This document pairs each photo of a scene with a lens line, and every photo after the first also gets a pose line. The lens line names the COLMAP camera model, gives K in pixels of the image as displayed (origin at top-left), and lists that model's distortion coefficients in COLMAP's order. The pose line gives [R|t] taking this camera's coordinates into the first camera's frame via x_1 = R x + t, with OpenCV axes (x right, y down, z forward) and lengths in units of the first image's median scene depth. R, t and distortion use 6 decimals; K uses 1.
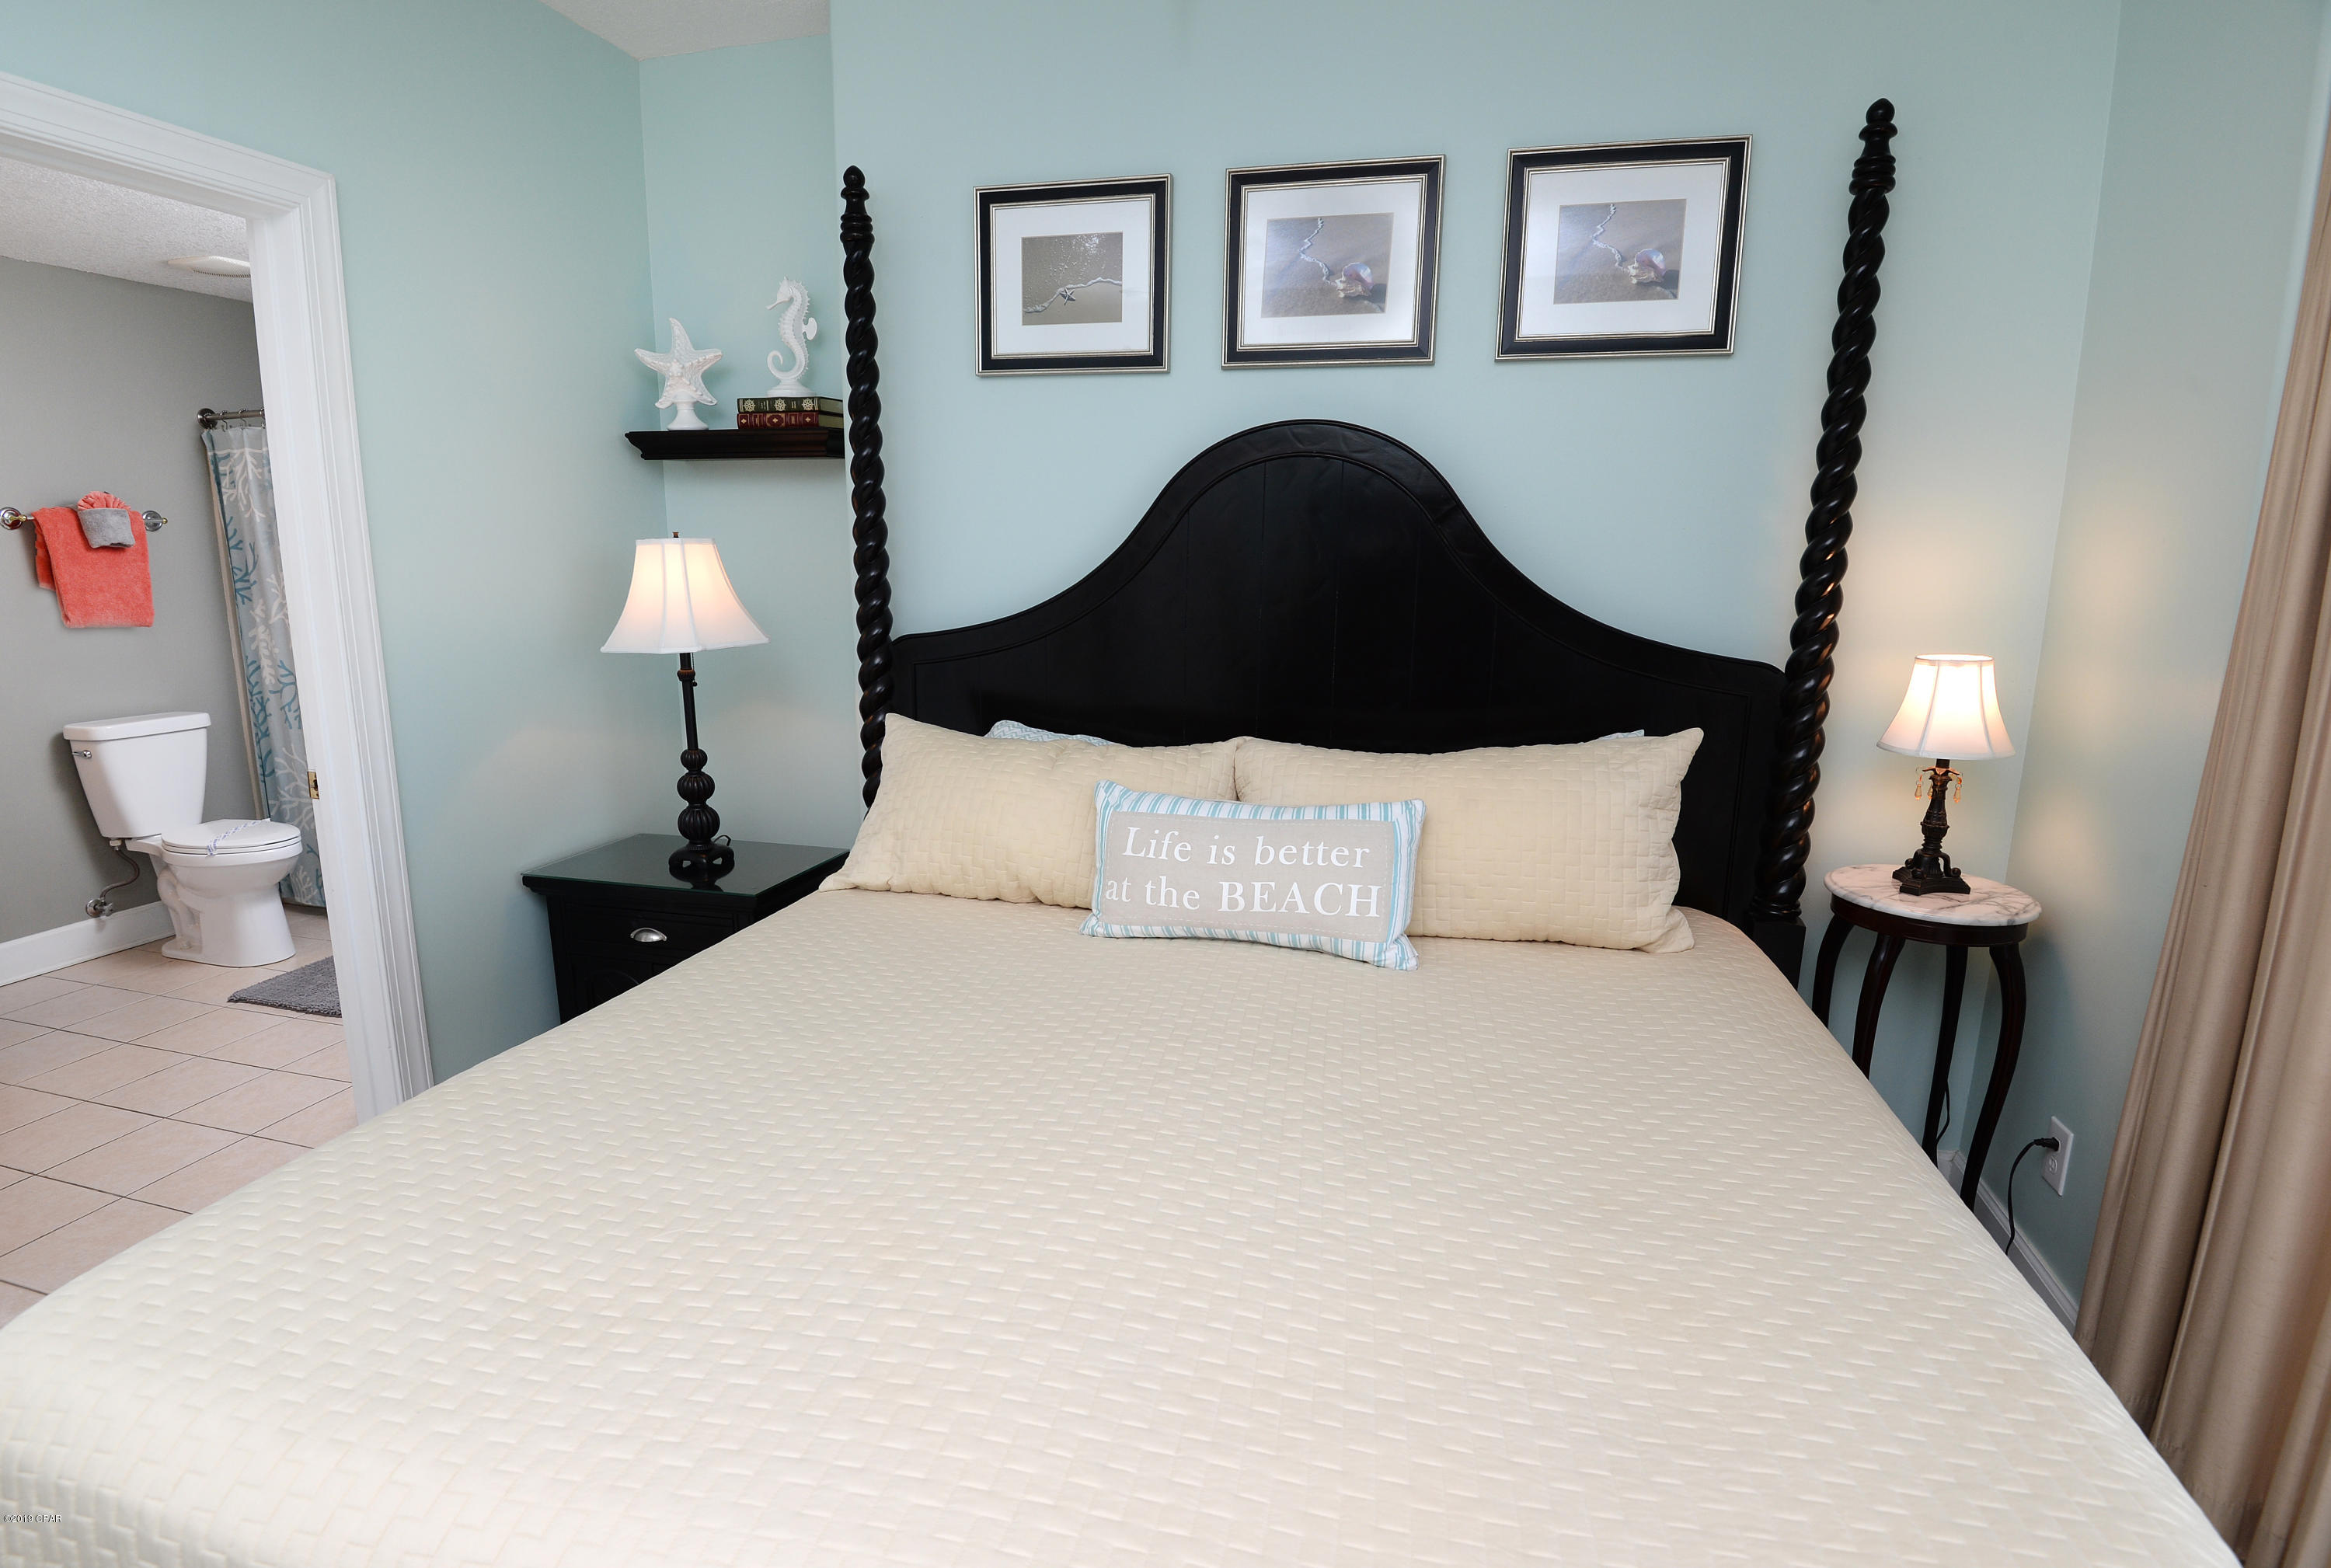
lens RADIAL K [[1160.7, 0, 1162.3], [0, 1160.7, 781.0], [0, 0, 1]] dist [-0.000744, -0.001033]
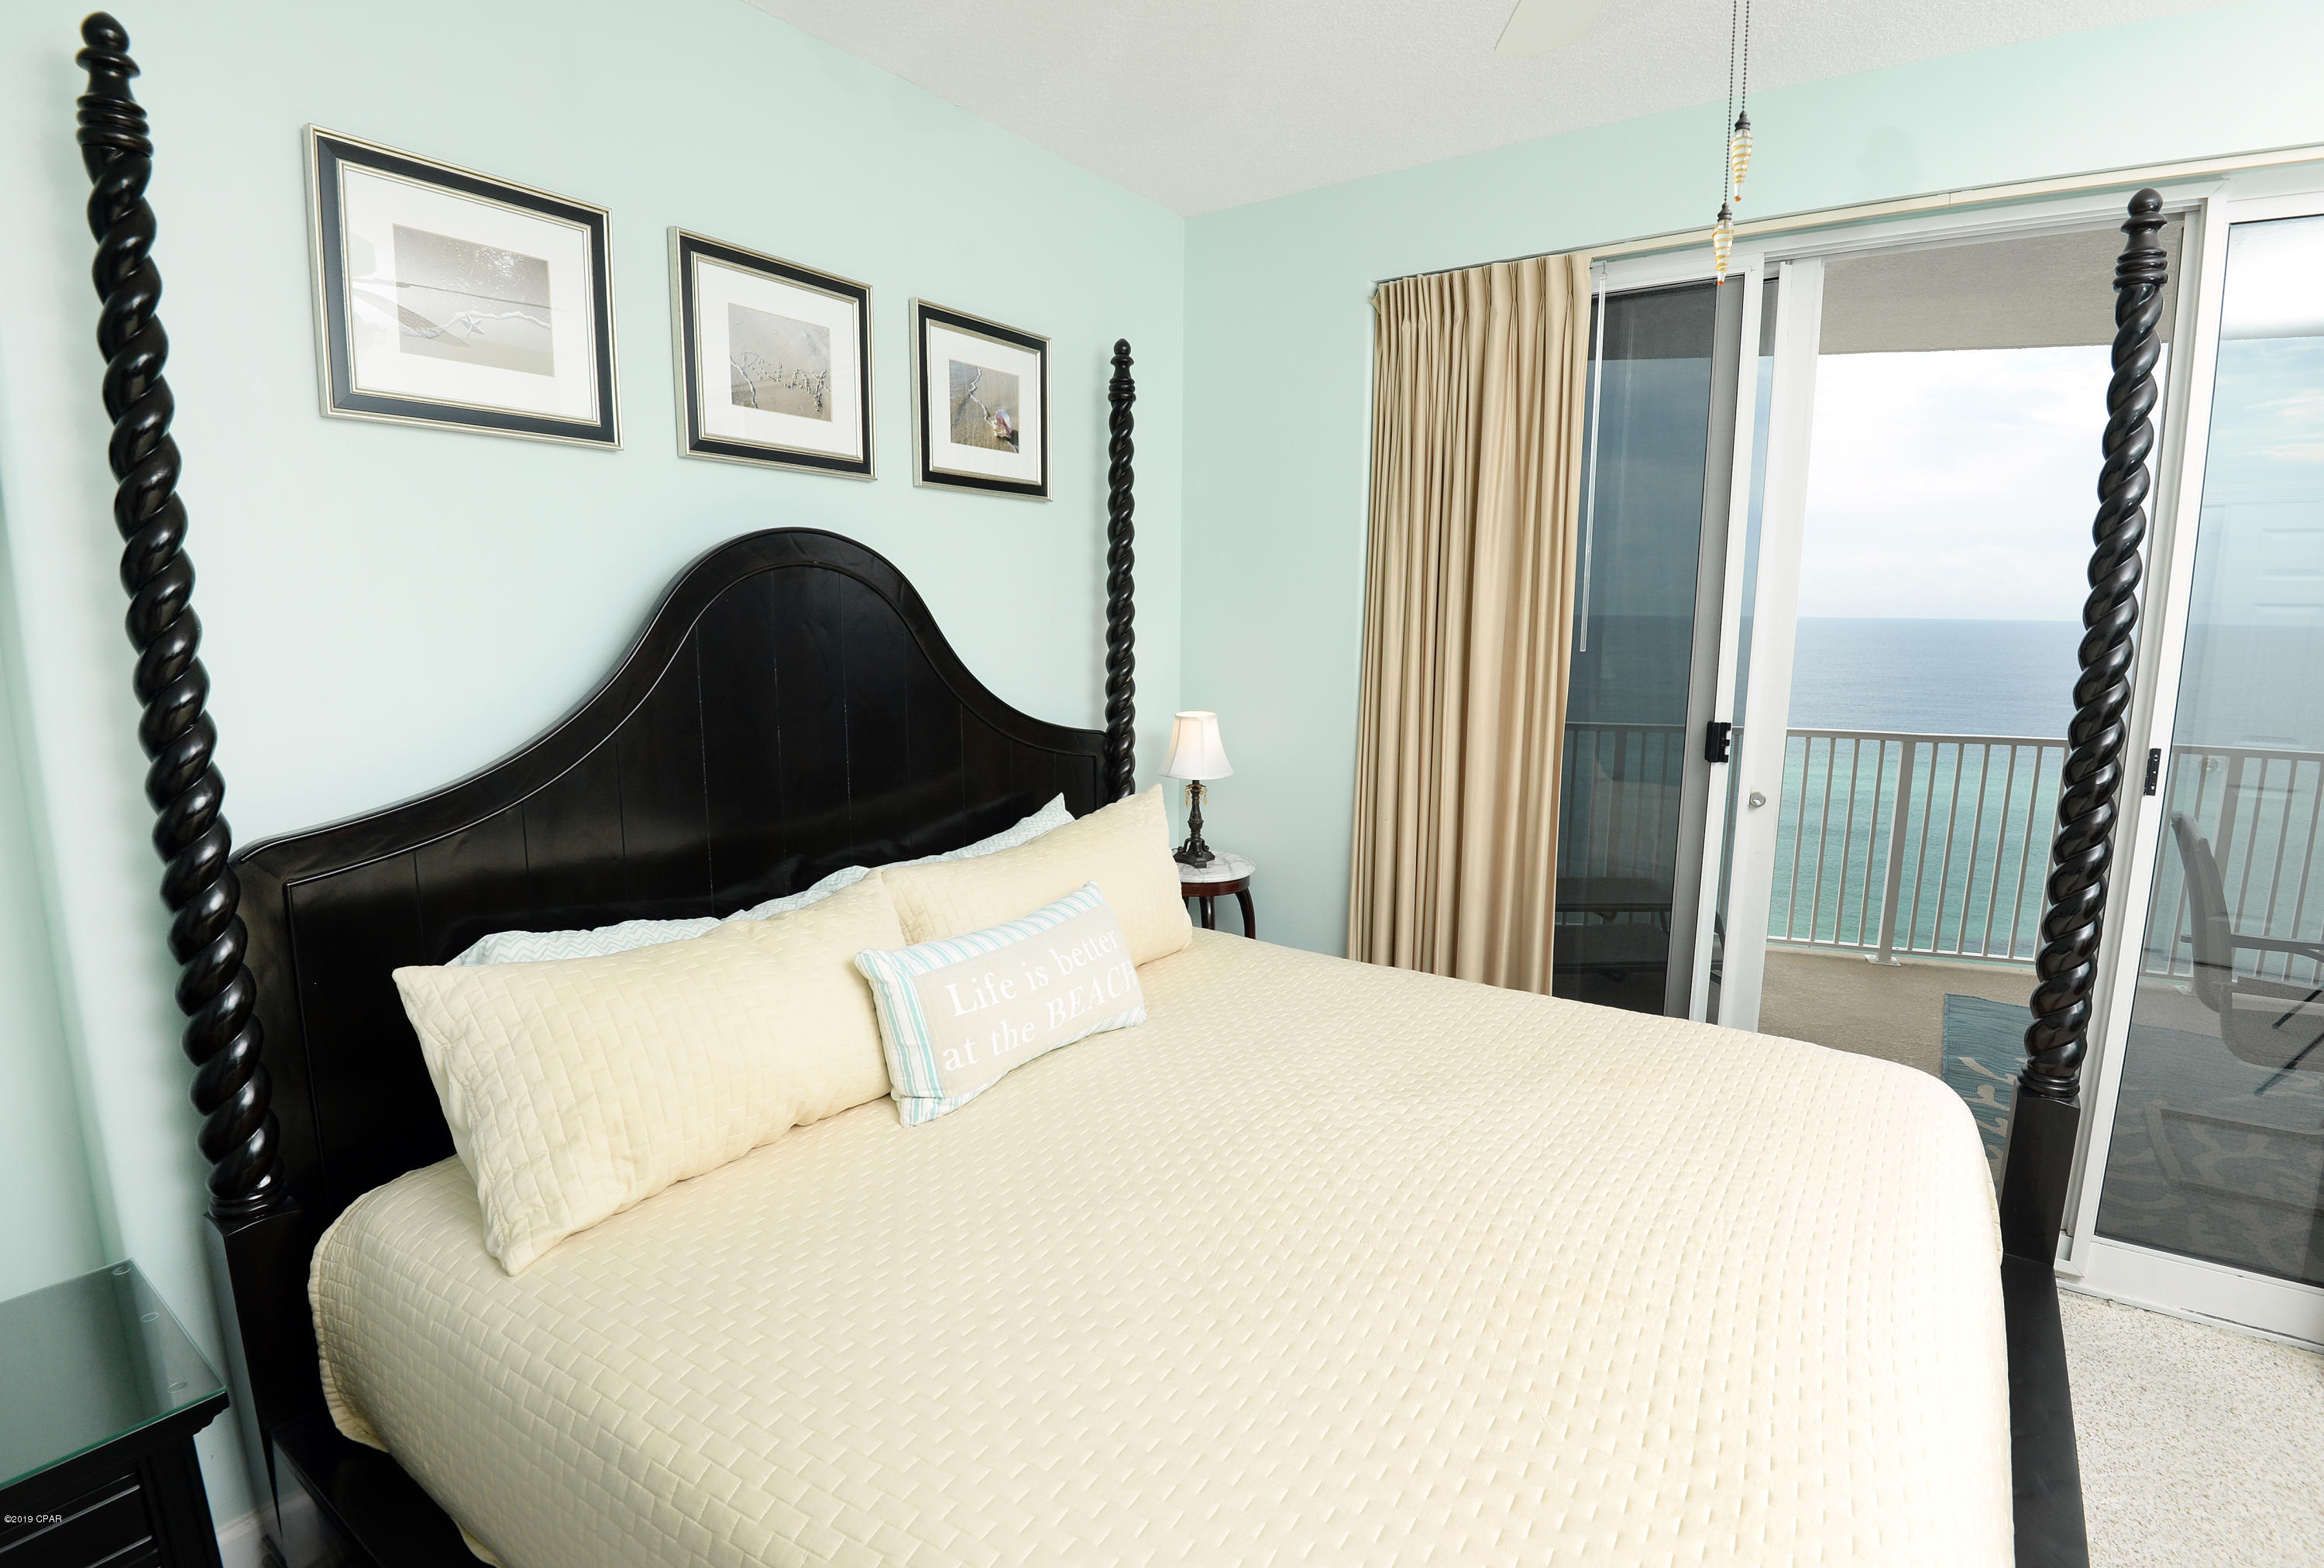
lens RADIAL K [[1184.8, 0, 1165.2], [0, 1184.8, 792.3], [0, 0, 1]] dist [-0.019530, -0.000707]
pose [[0.315307, -0.158379, 0.935680, -0.784656], [0.186293, 0.977121, 0.102616, -0.164603], [-0.930525, 0.141955, 0.337598, 0.492659]]
